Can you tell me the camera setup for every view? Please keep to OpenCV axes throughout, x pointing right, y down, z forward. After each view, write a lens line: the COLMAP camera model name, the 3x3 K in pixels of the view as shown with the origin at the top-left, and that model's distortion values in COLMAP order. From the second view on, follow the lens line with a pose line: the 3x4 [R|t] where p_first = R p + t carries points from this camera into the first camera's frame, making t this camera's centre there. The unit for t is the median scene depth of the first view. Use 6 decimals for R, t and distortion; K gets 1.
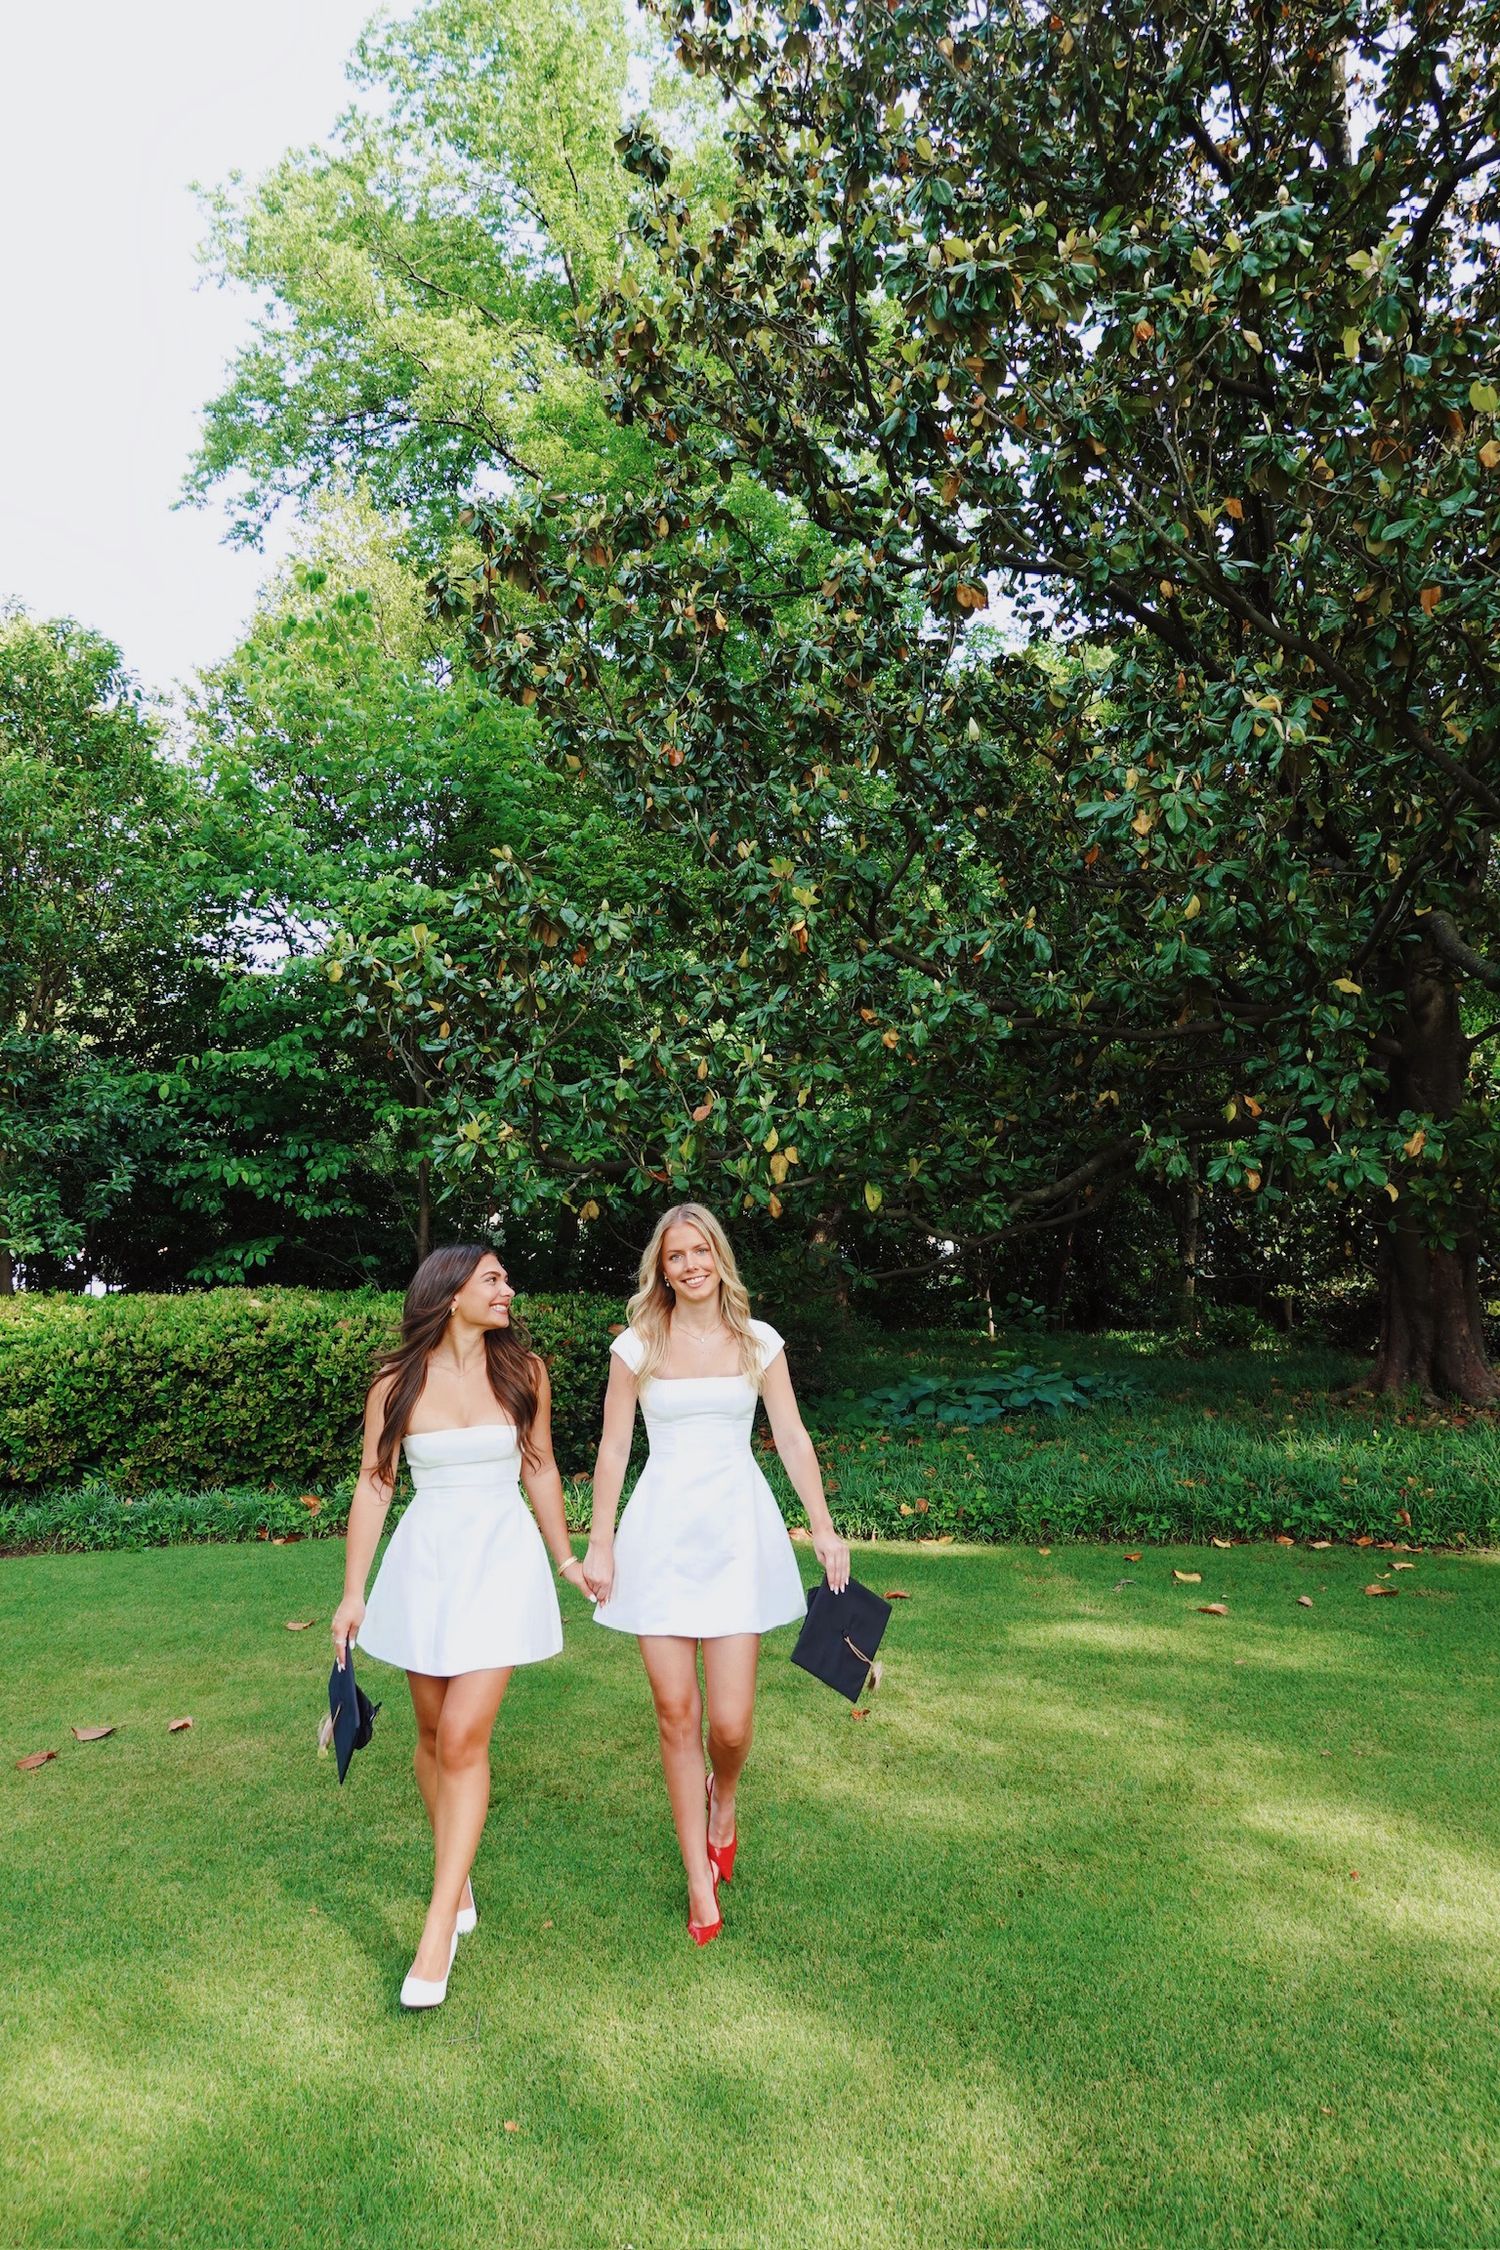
lens RADIAL K [[1518.4, 0, 746.8], [0, 1518.4, 1126.5], [0, 0, 1]] dist [-0.012957, 0.008360]
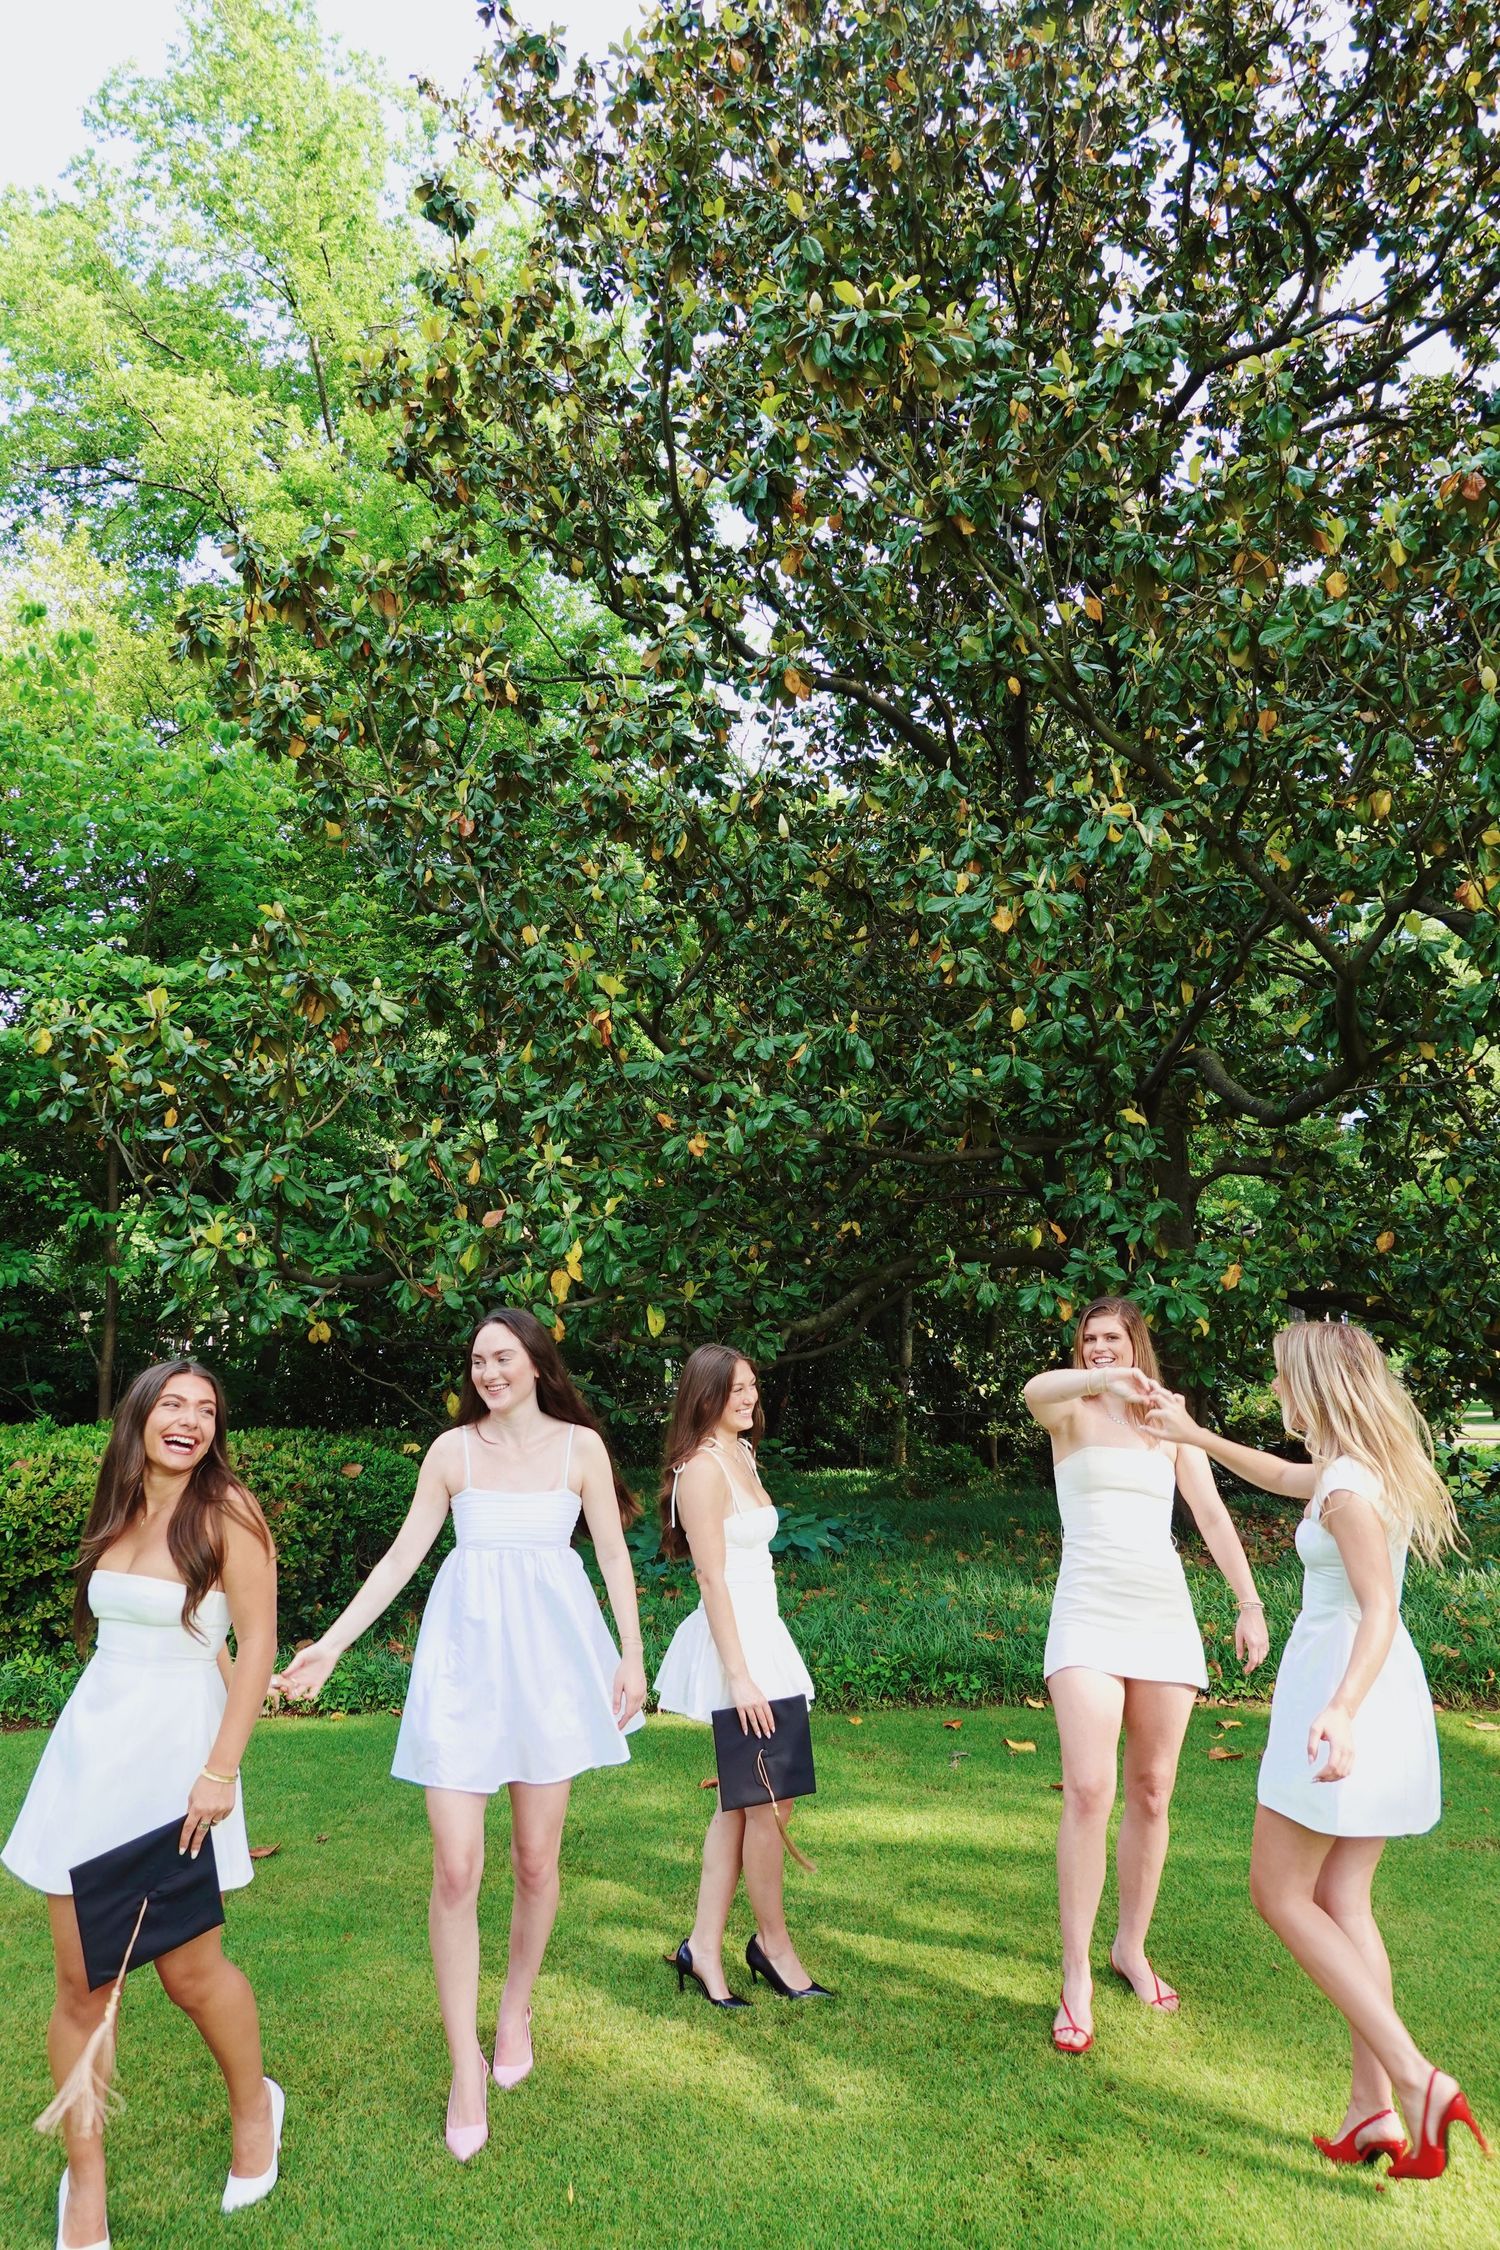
lens RADIAL K [[1518.4, 0, 753.2], [0, 1518.4, 1125.9], [0, 0, 1]] dist [-0.012957, 0.008360]
pose [[0.976615, 0.044933, 0.210248, -0.059144], [-0.026117, 0.995469, -0.091430, 0.011591], [-0.213403, 0.083801, 0.973363, 0.096075]]
